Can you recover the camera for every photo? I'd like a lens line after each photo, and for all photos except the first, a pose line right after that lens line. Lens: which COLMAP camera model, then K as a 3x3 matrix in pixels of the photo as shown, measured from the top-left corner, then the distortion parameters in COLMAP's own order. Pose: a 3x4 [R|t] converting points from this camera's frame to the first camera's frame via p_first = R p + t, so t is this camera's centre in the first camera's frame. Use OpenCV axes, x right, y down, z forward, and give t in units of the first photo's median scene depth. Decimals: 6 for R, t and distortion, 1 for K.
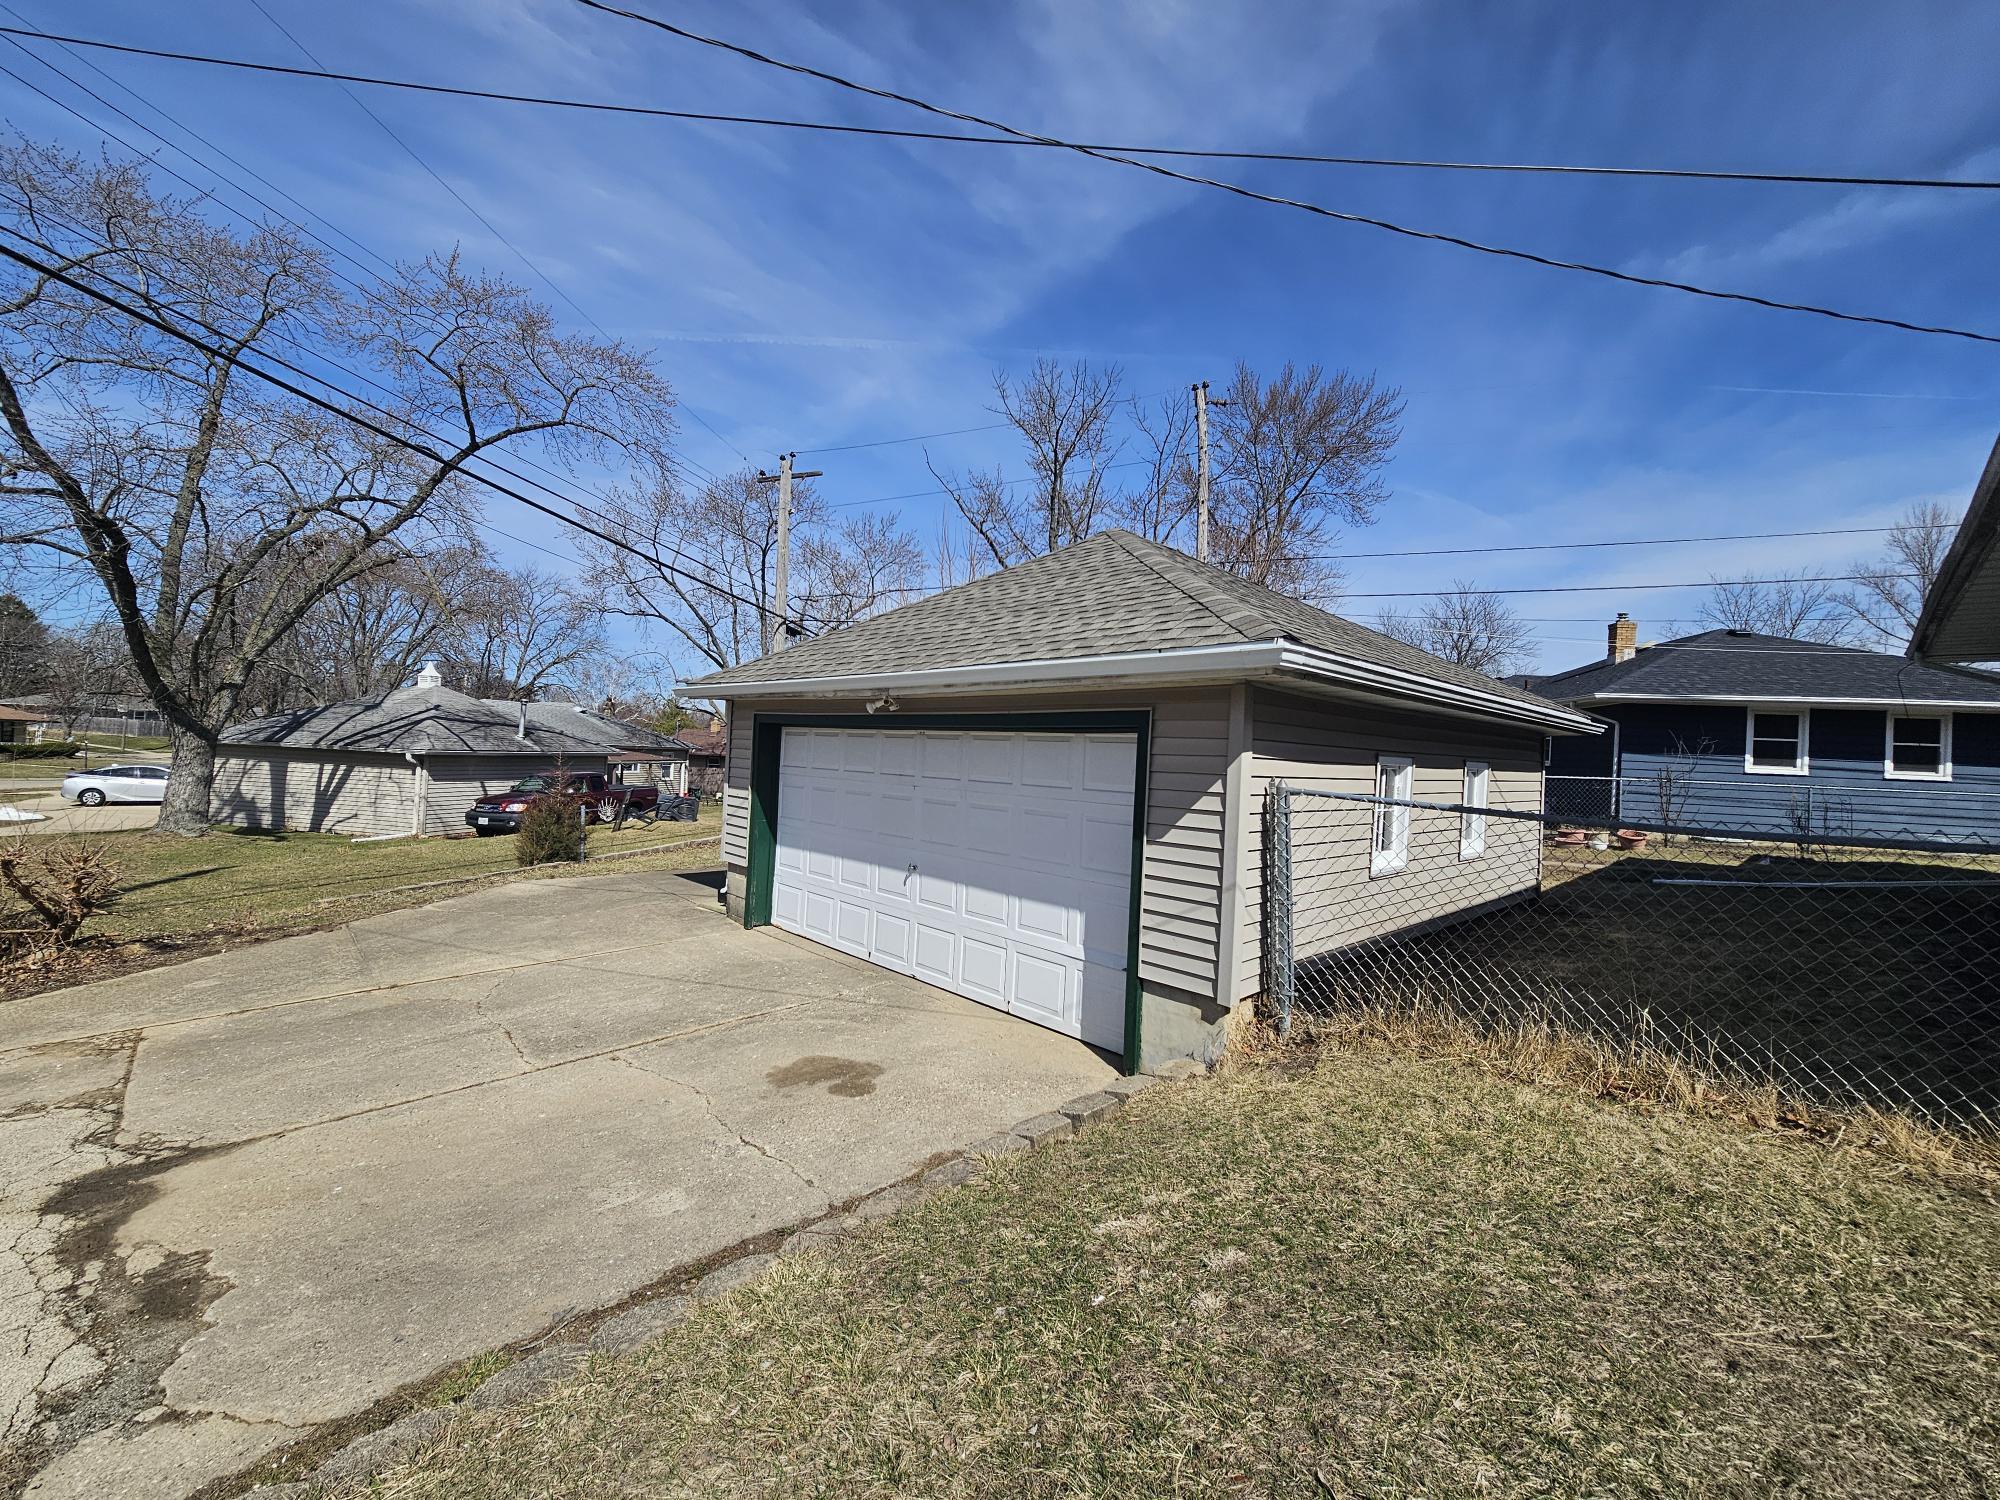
lens RADIAL K [[822.2, 0, 997.5], [0, 822.2, 745.5], [0, 0, 1]] dist [0.002083, -0.000170]
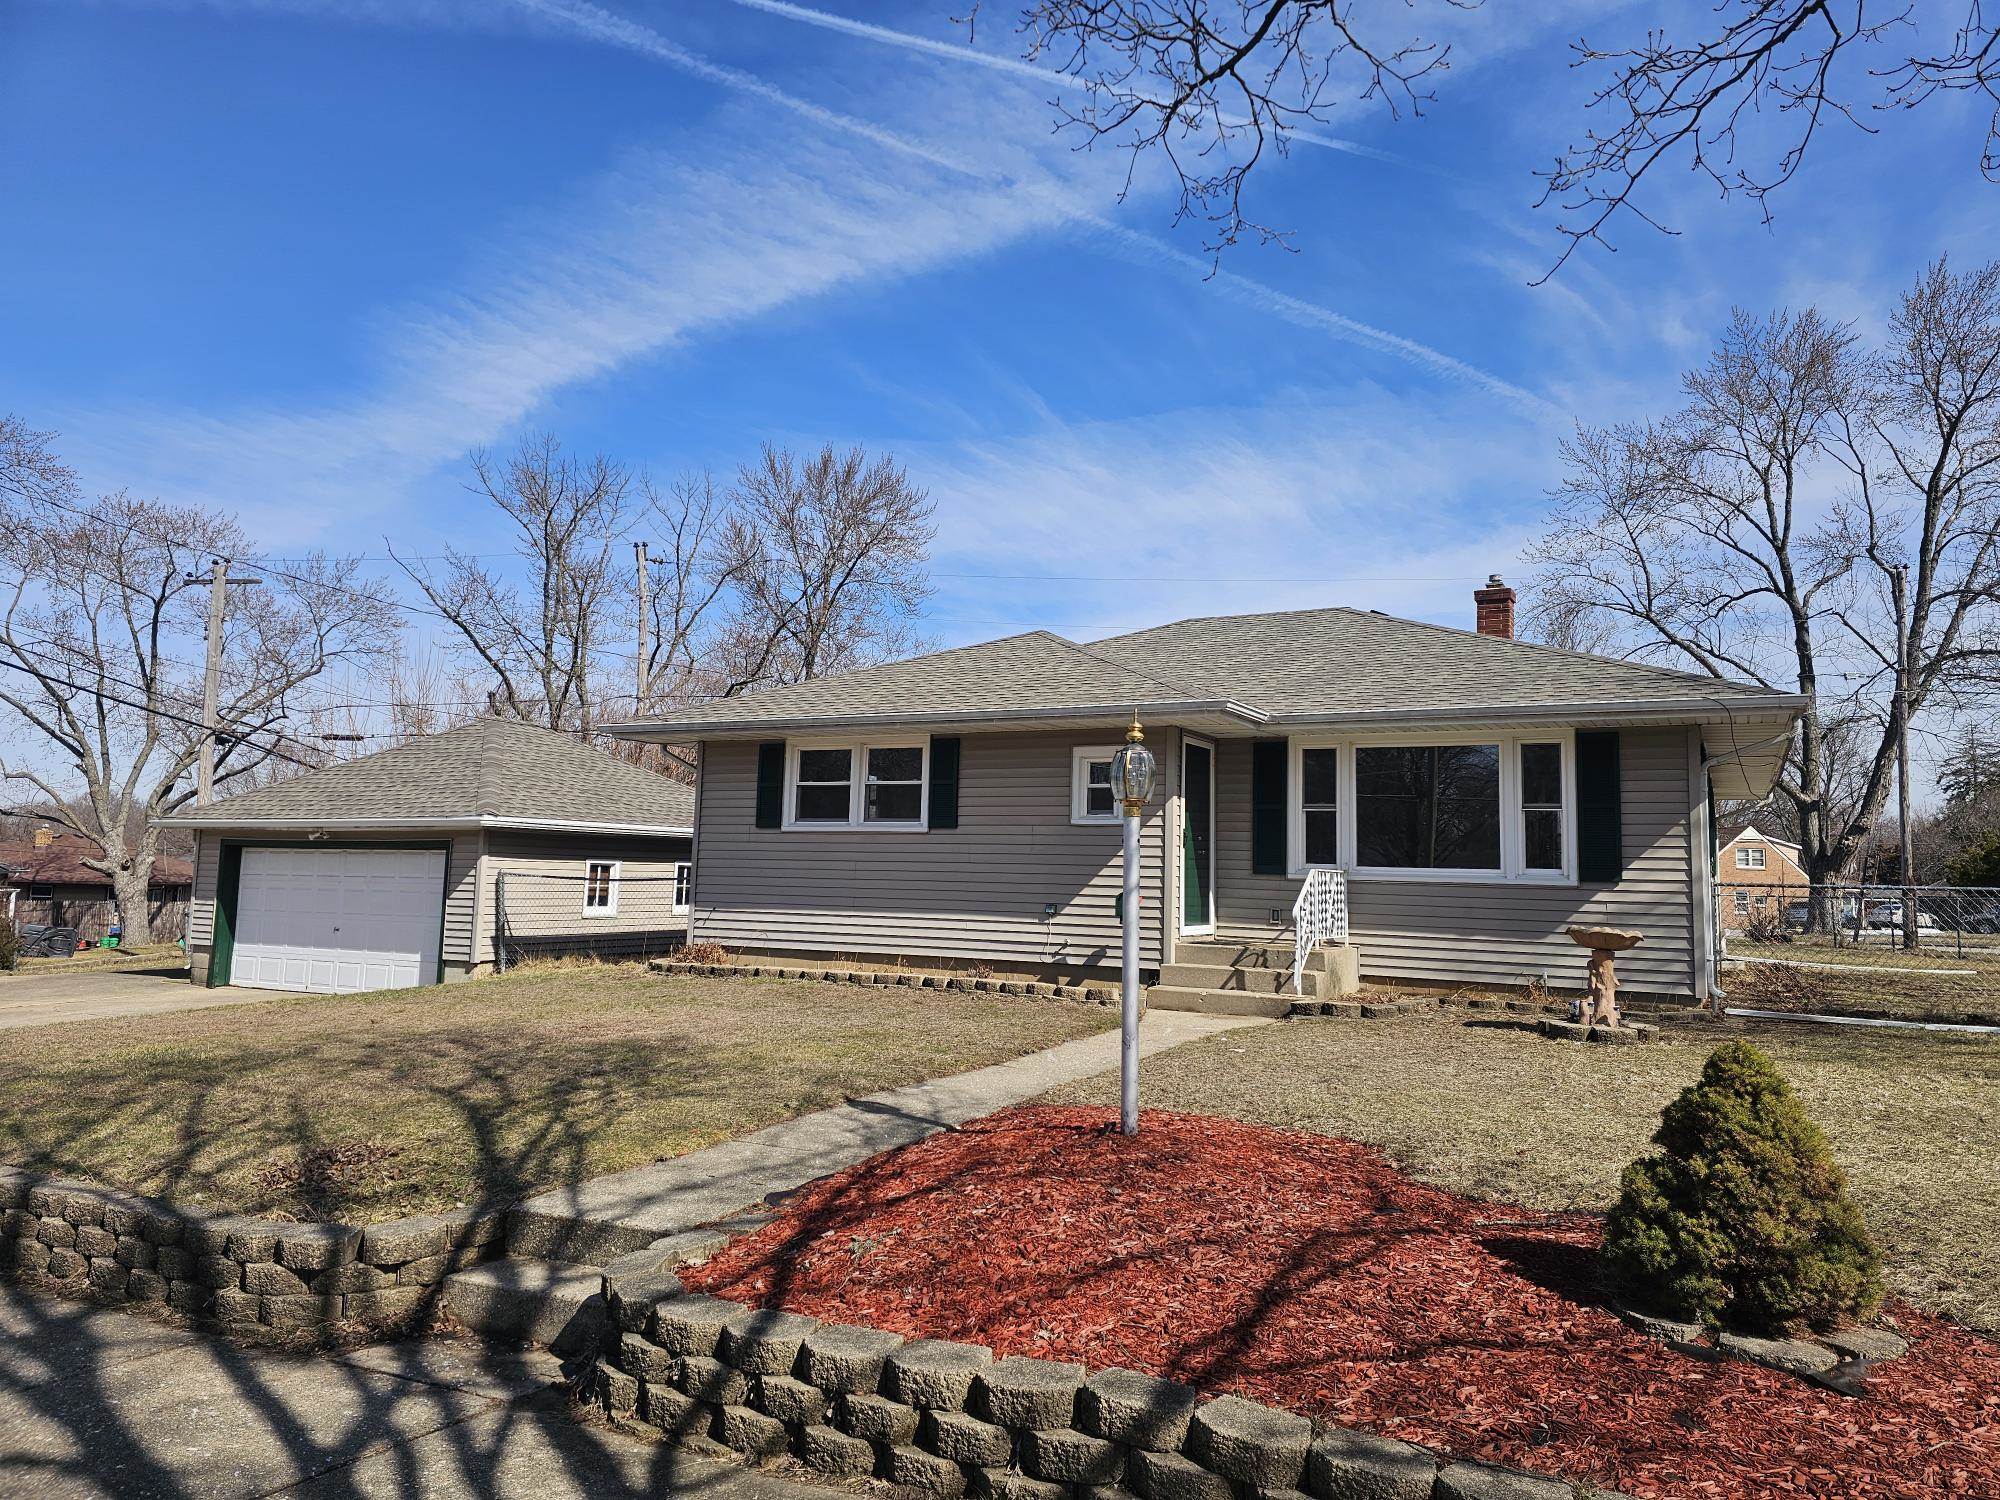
lens RADIAL K [[1240.5, 0, 1000.0], [0, 1240.5, 750.0], [0, 0, 1]] dist [0.005476, 0.000310]
pose [[0.939191, 0.011144, 0.343213, 0.241377], [0.017671, 0.996581, -0.080713, 0.006693], [-0.342939, 0.081869, 0.935783, -1.538397]]
